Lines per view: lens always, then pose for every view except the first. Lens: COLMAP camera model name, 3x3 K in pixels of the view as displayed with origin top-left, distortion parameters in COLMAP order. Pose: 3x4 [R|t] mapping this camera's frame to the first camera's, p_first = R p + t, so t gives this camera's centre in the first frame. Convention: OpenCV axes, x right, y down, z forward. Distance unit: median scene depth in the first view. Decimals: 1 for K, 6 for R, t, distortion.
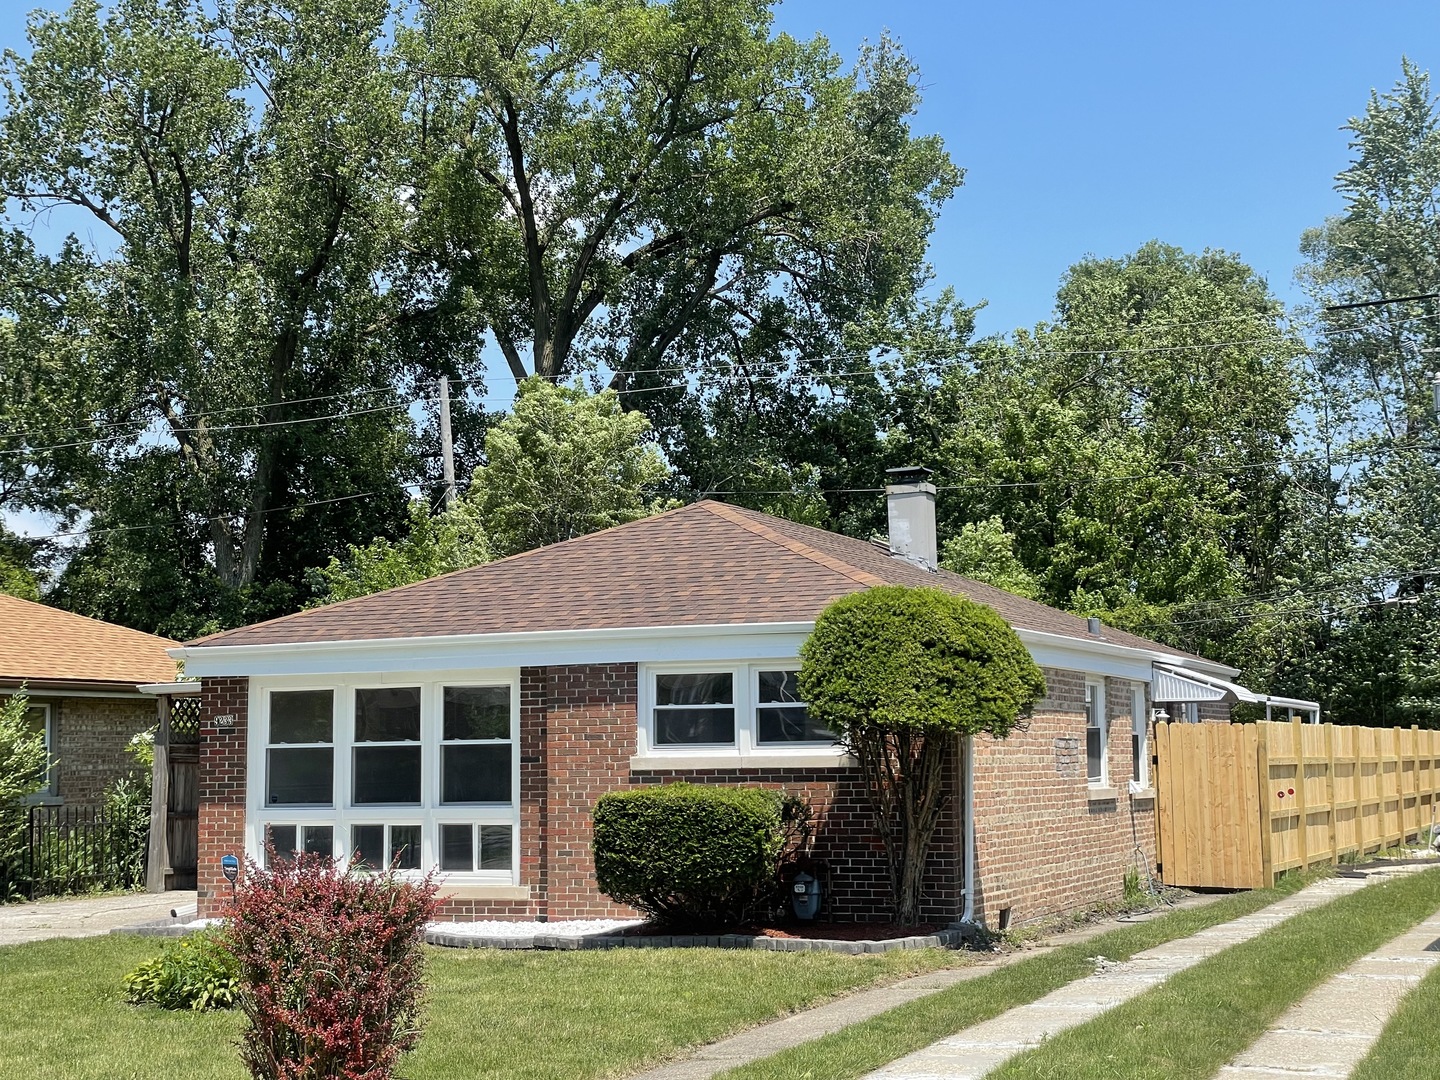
lens RADIAL K [[2192.6, 0, 719.9], [0, 2192.6, 543.7], [0, 0, 1]] dist [0.119781, 0.000000]
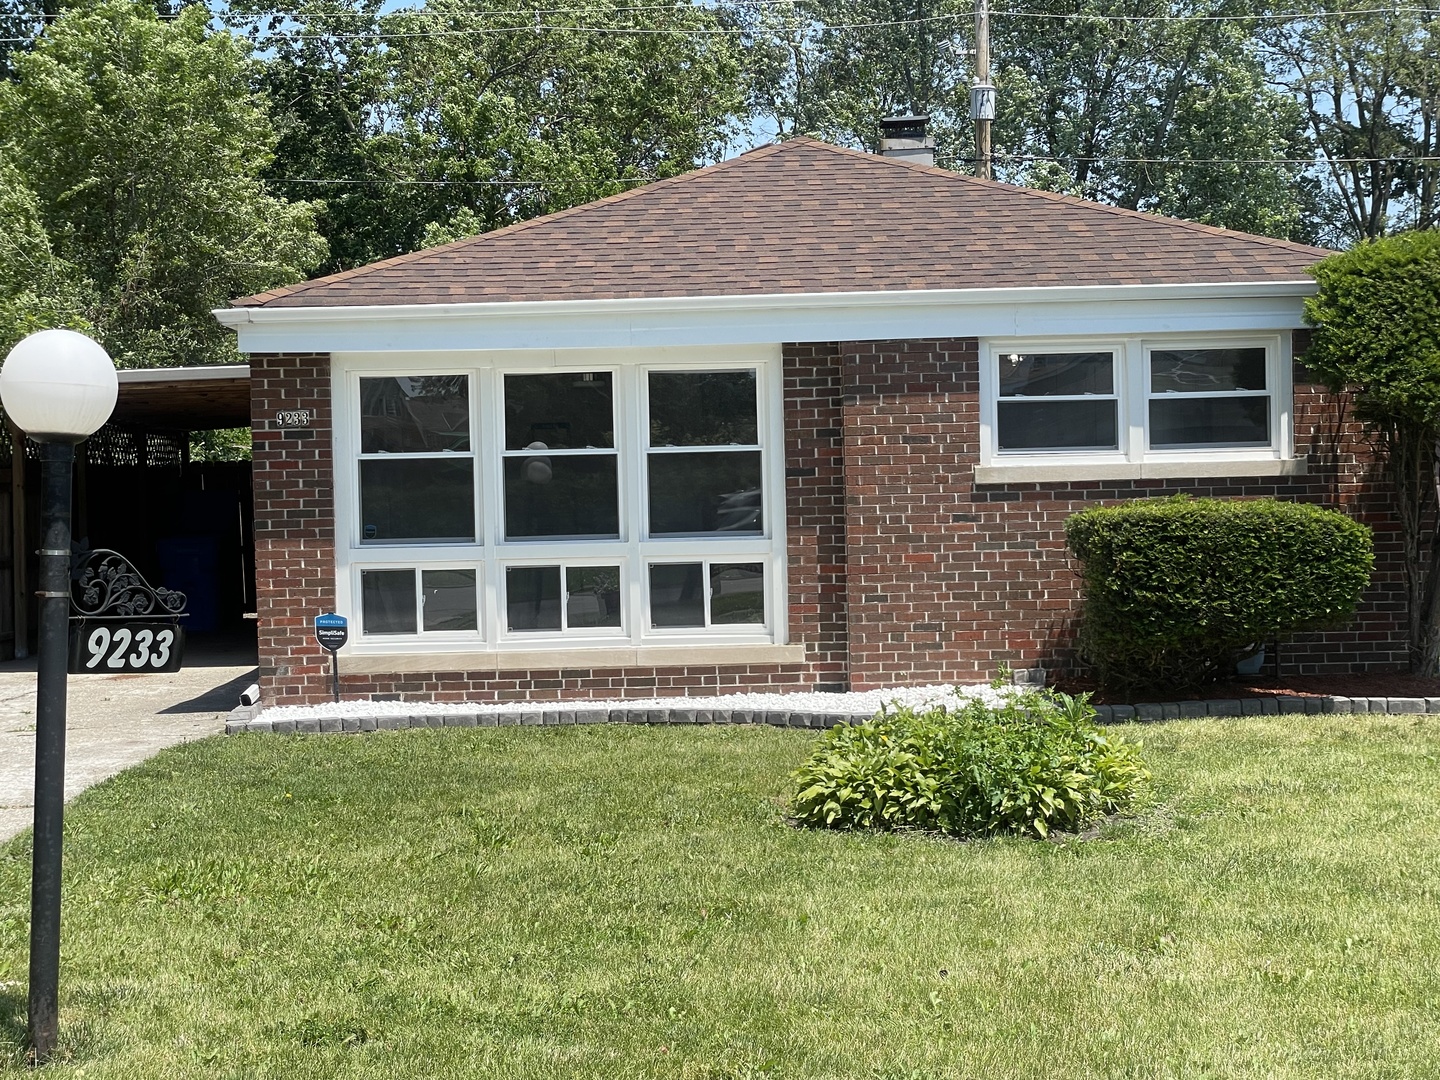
lens RADIAL K [[2336.7, 0, 719.8], [0, 2336.7, 536.8], [0, 0, 1]] dist [0.078419, 0.000000]
pose [[0.922040, -0.015242, 0.386795, -0.407164], [-0.026639, 0.994357, 0.102687, 0.041239], [-0.386177, -0.104985, 0.916431, 0.303705]]
